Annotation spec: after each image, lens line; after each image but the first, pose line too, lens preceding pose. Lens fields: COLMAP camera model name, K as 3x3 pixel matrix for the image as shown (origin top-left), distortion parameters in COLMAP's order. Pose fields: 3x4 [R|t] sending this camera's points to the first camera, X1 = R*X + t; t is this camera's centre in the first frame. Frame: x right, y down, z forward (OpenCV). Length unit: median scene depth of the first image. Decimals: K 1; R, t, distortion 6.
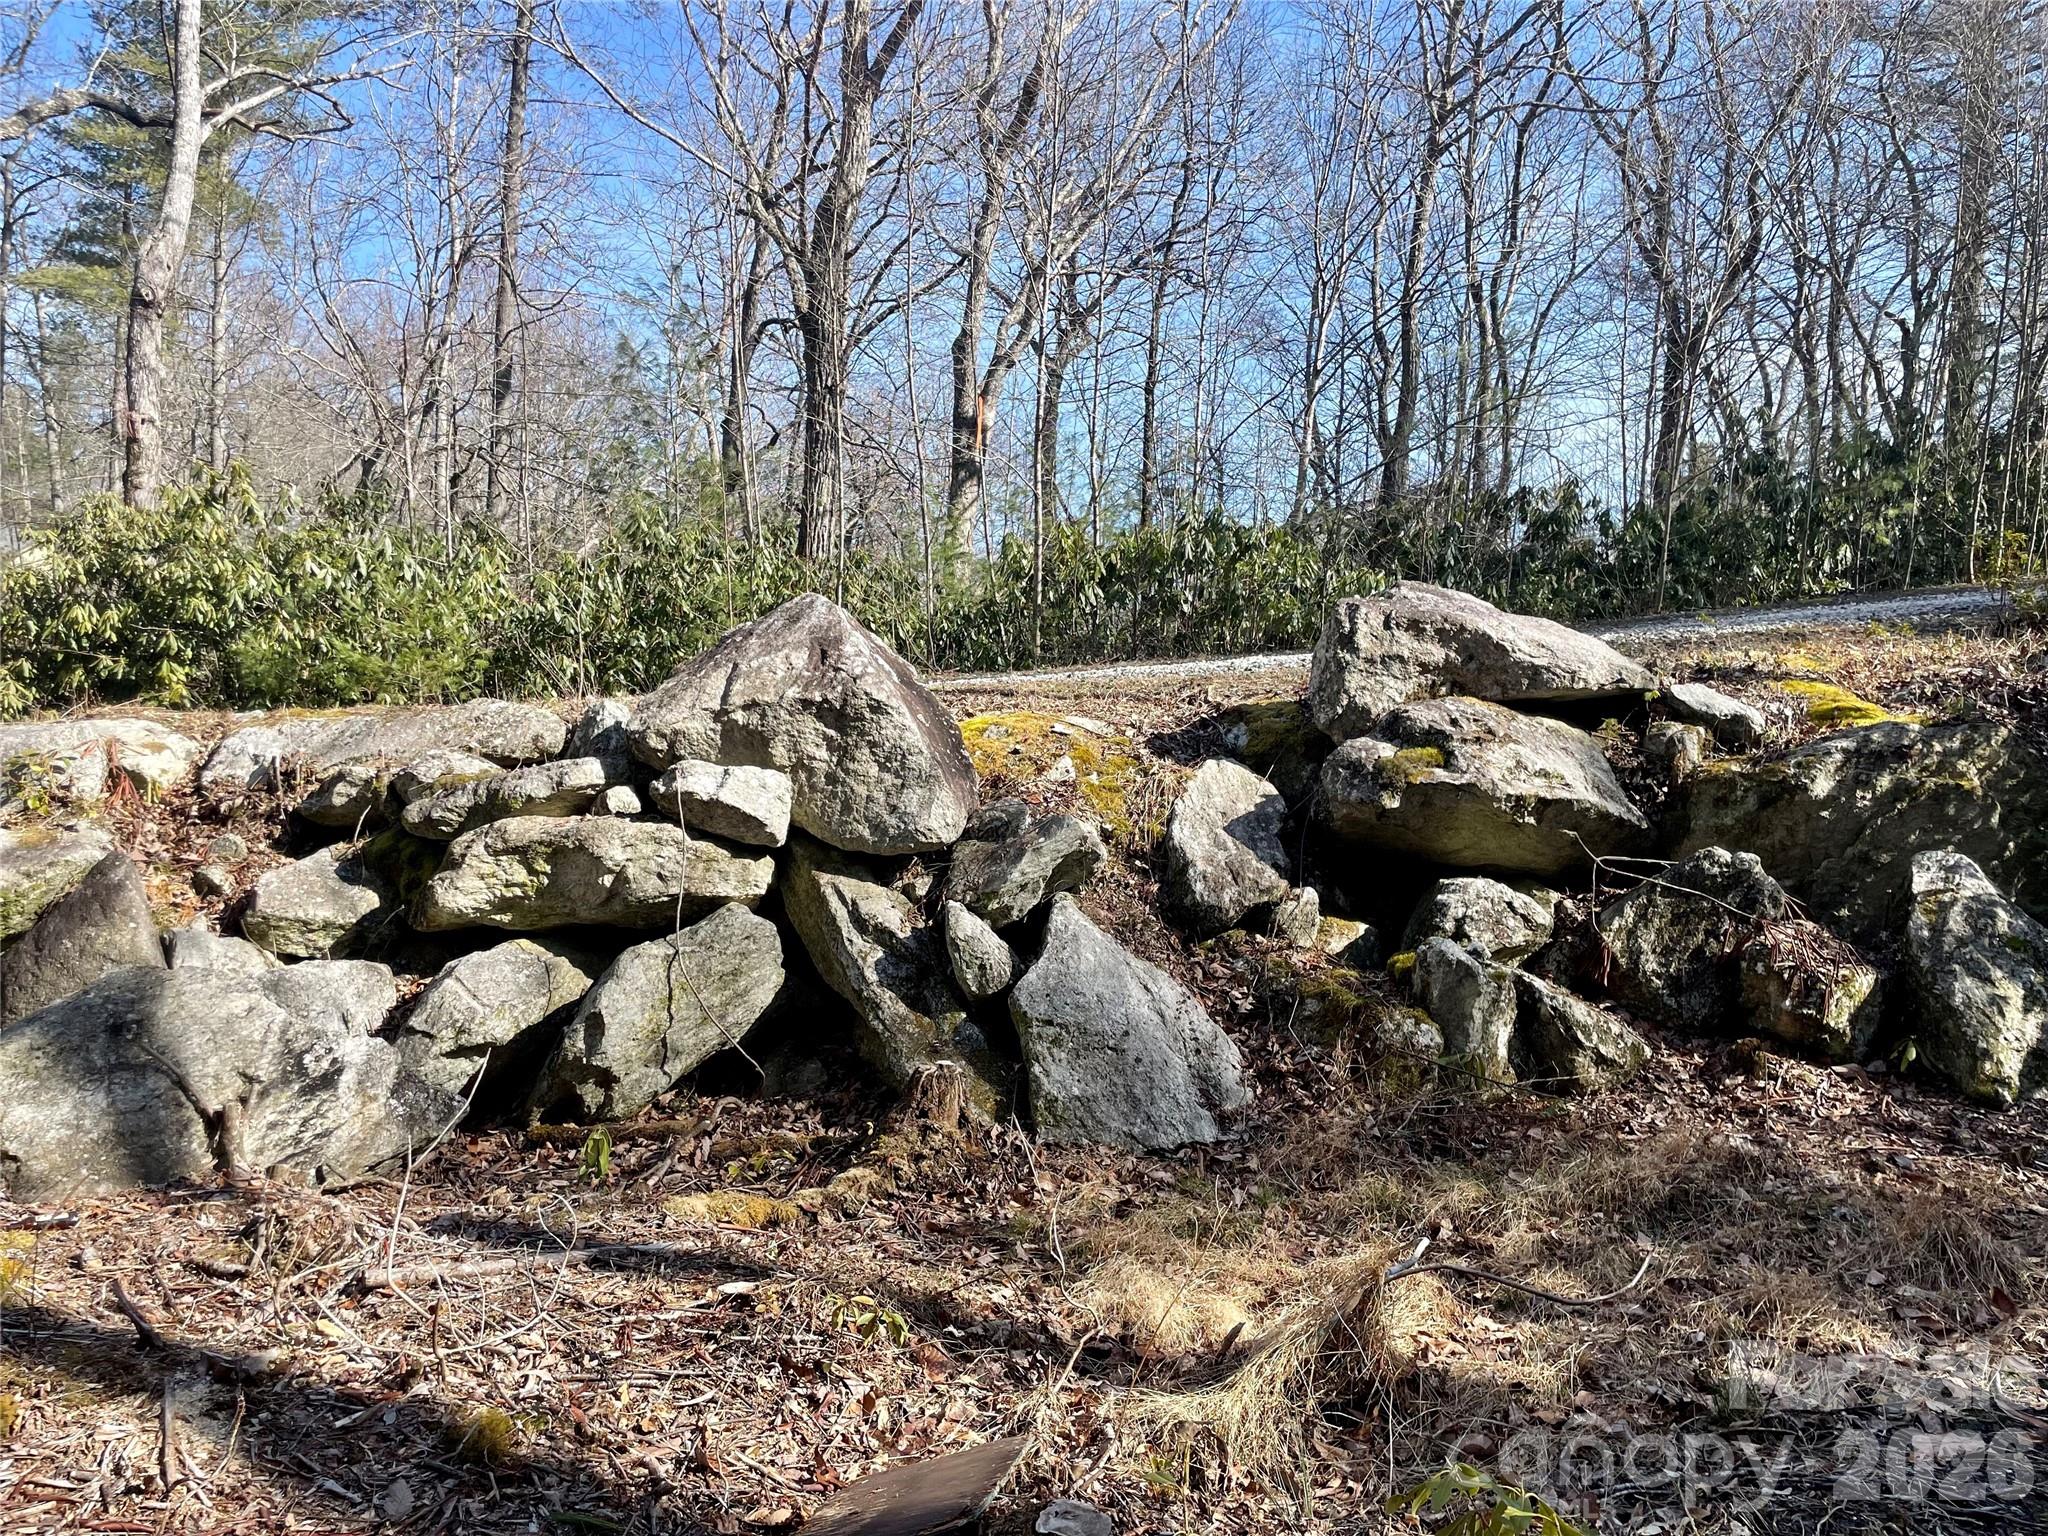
lens RADIAL K [[1557.1, 0, 1017.4], [0, 1557.1, 776.7], [0, 0, 1]] dist [0.056460, -0.086776]
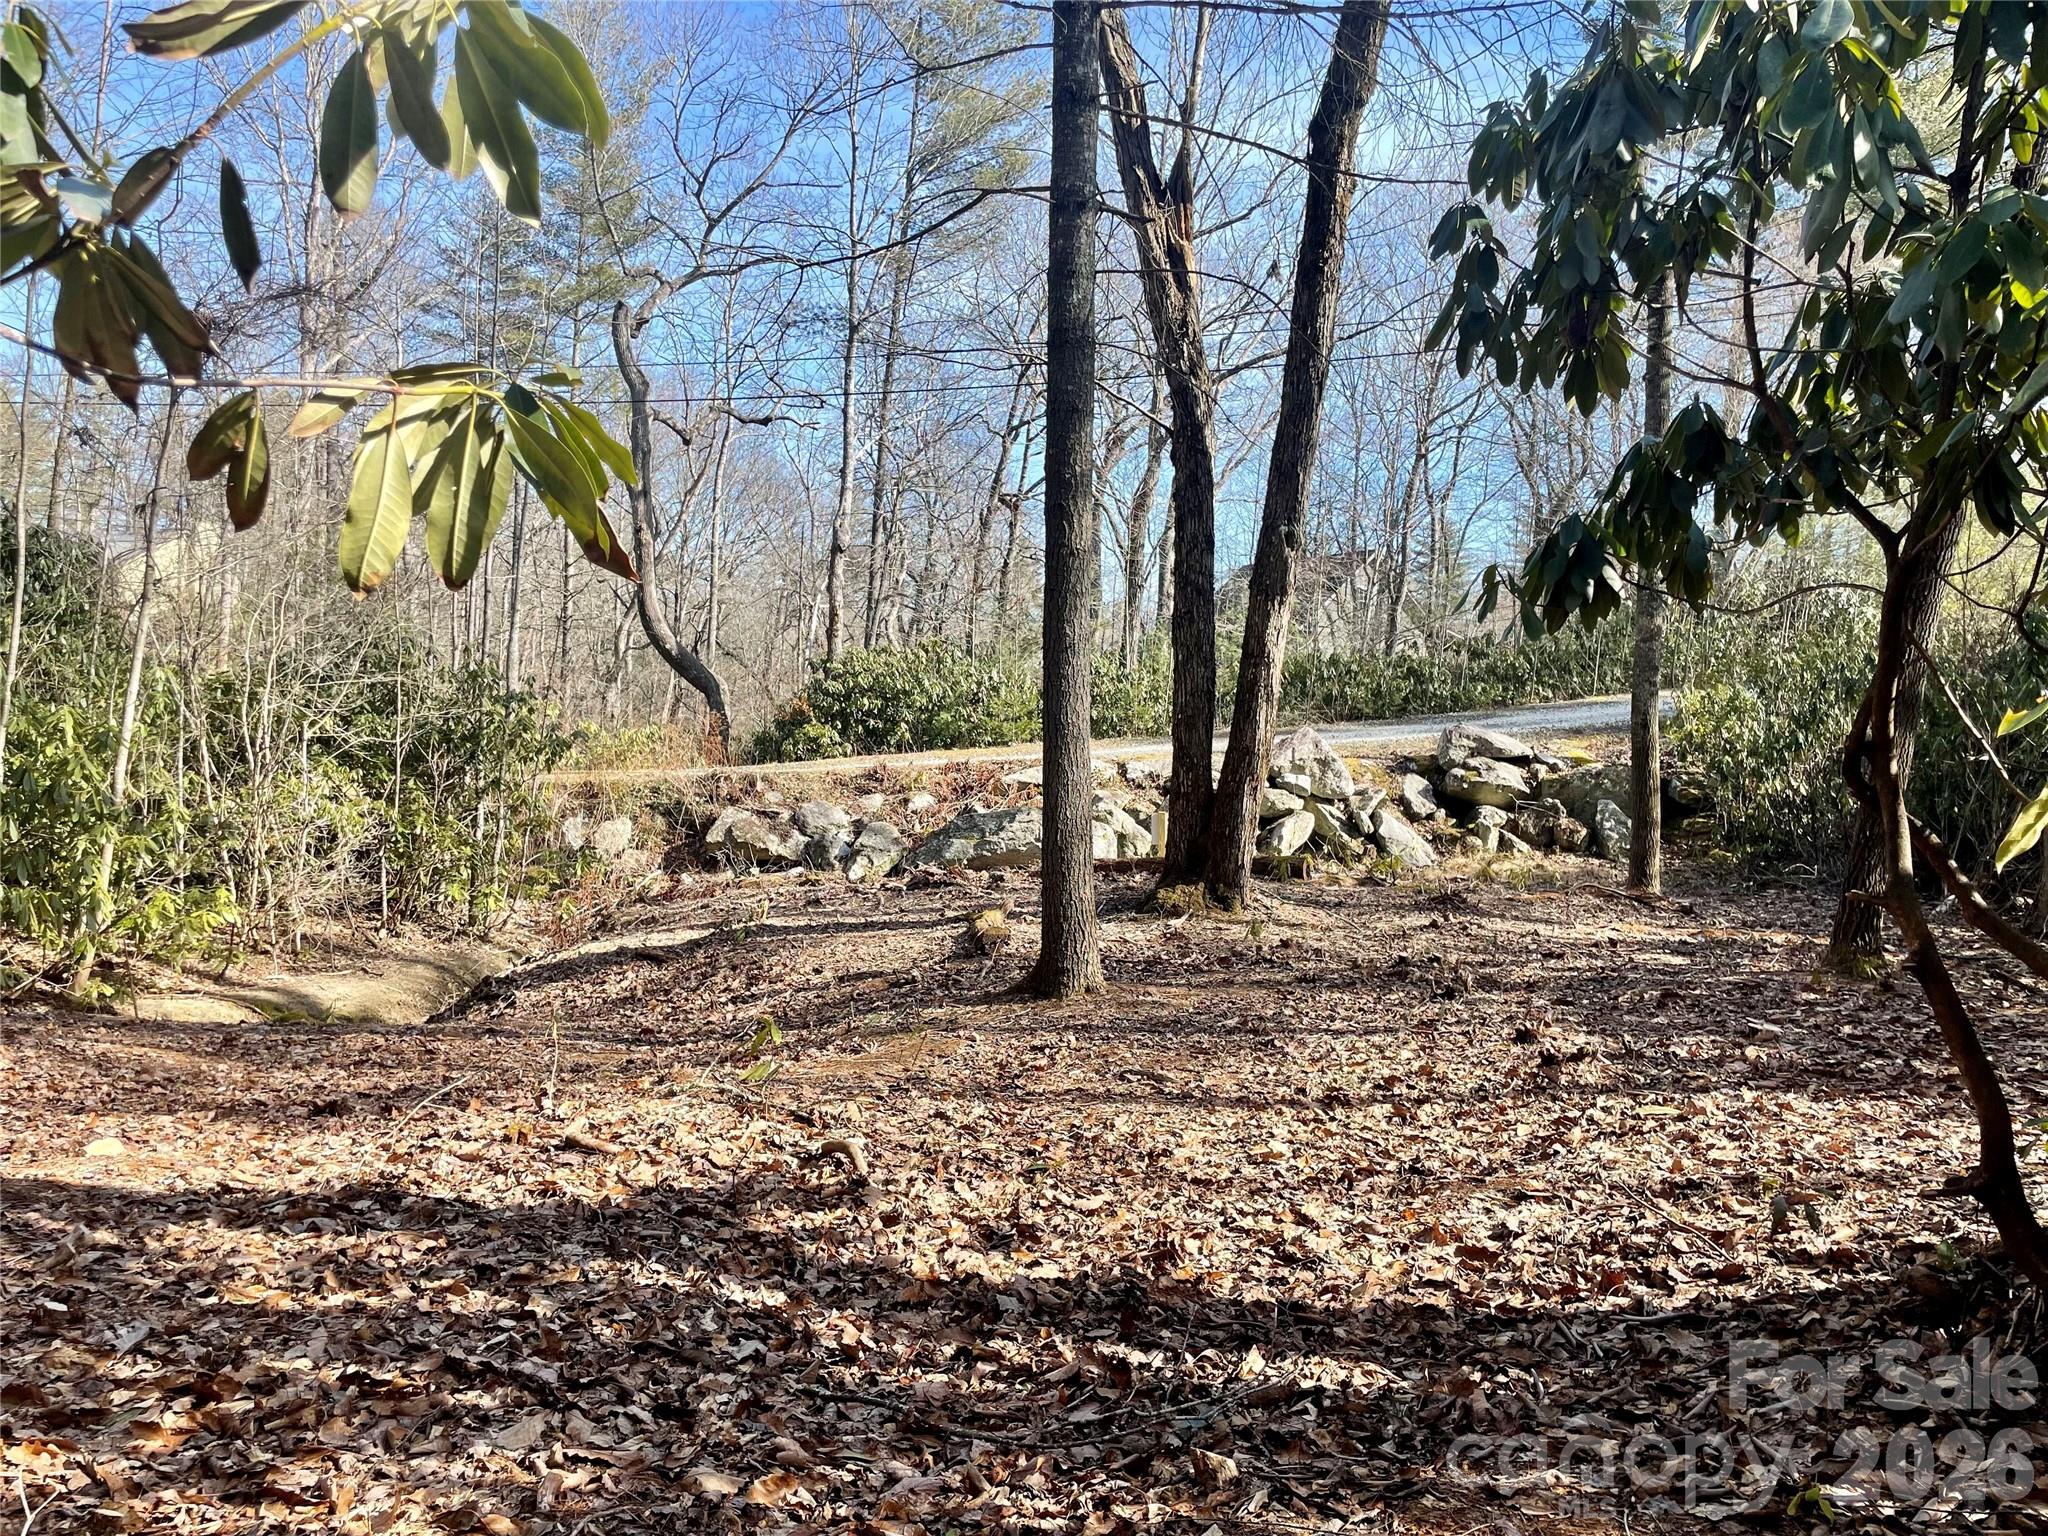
lens RADIAL K [[1557.1, 0, 1029.5], [0, 1557.1, 762.0], [0, 0, 1]] dist [0.056460, -0.086776]
pose [[0.996423, 0.009801, 0.083936, -1.137630], [-0.009533, 0.999948, -0.003599, -0.018402], [-0.083967, 0.002786, 0.996465, -2.700091]]
